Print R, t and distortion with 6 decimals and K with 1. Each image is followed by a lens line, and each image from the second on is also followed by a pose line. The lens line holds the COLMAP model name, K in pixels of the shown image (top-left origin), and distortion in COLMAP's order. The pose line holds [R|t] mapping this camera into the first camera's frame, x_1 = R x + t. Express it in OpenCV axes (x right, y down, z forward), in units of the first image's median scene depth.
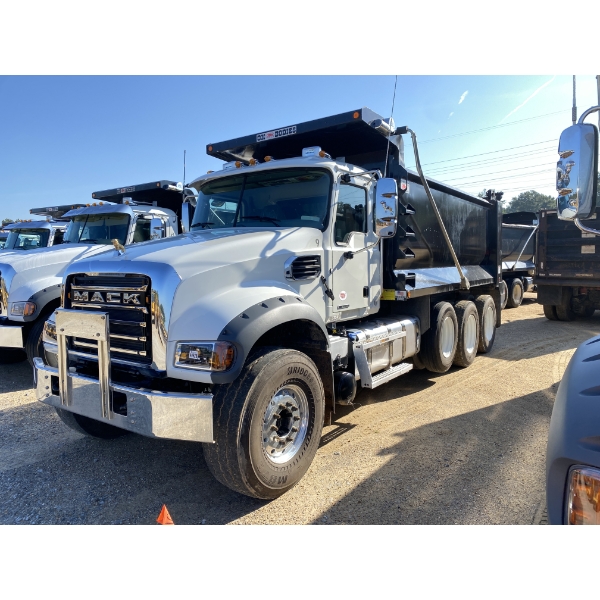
lens RADIAL K [[460.1, 0, 297.4], [0, 460.1, 294.0], [0, 0, 1]] dist [0.036198, 0.008067]
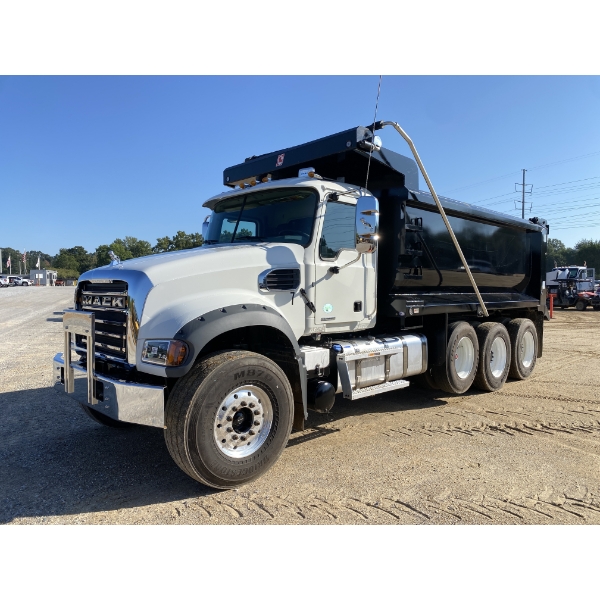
lens RADIAL K [[460.1, 0, 299.3], [0, 460.1, 303.3], [0, 0, 1]] dist [0.036198, 0.008067]
pose [[0.980855, 0.025688, -0.193035, 0.277371], [-0.032244, 0.999002, -0.030899, 0.030268], [0.192049, 0.036532, 0.980705, -0.043808]]
